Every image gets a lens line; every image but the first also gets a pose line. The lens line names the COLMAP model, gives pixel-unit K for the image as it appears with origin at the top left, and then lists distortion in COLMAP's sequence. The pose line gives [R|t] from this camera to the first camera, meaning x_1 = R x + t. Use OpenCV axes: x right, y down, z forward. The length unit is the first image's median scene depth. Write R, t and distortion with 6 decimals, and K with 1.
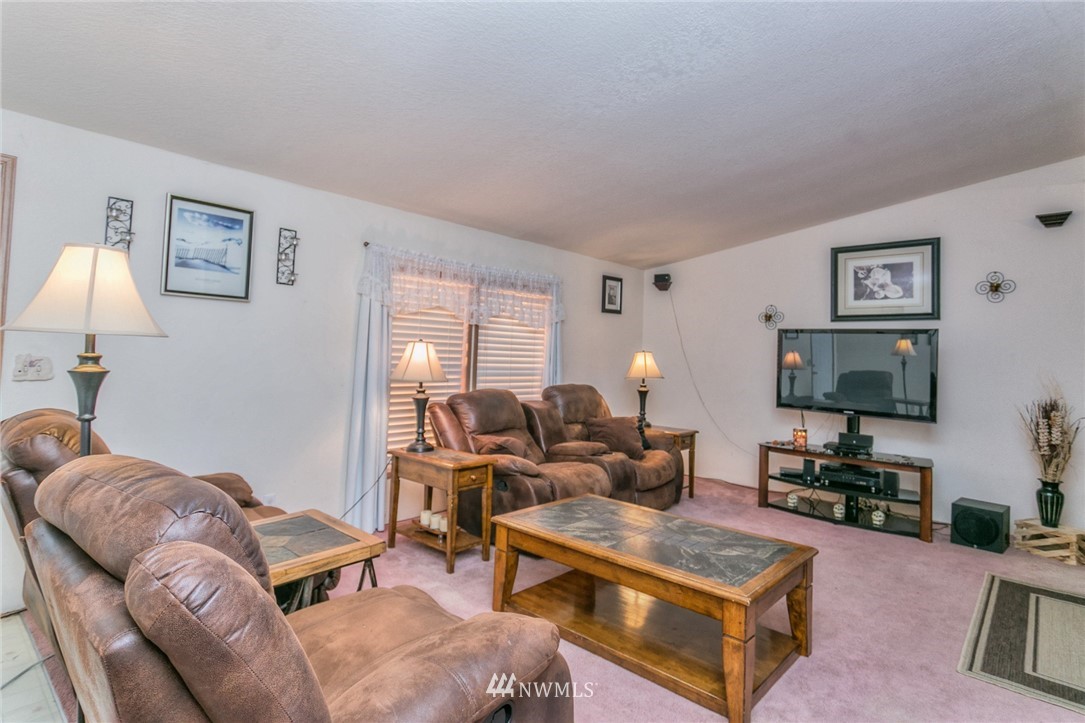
lens RADIAL K [[554.2, 0, 541.5], [0, 554.2, 334.3], [0, 0, 1]] dist [0.000390, -0.000215]
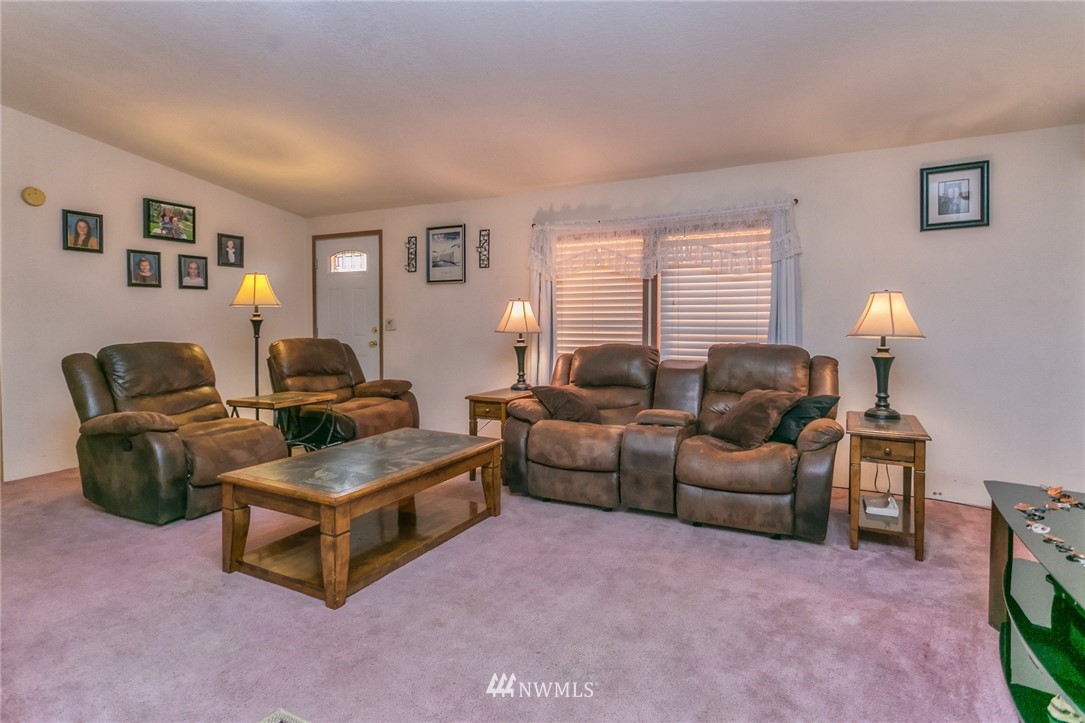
lens RADIAL K [[554.2, 0, 541.5], [0, 554.2, 334.3], [0, 0, 1]] dist [0.000390, -0.000215]
pose [[0.262505, -0.010640, -0.964872, 0.758387], [0.044693, 0.999000, 0.001143, 0.069665], [0.963895, -0.043423, 0.262718, 0.573262]]
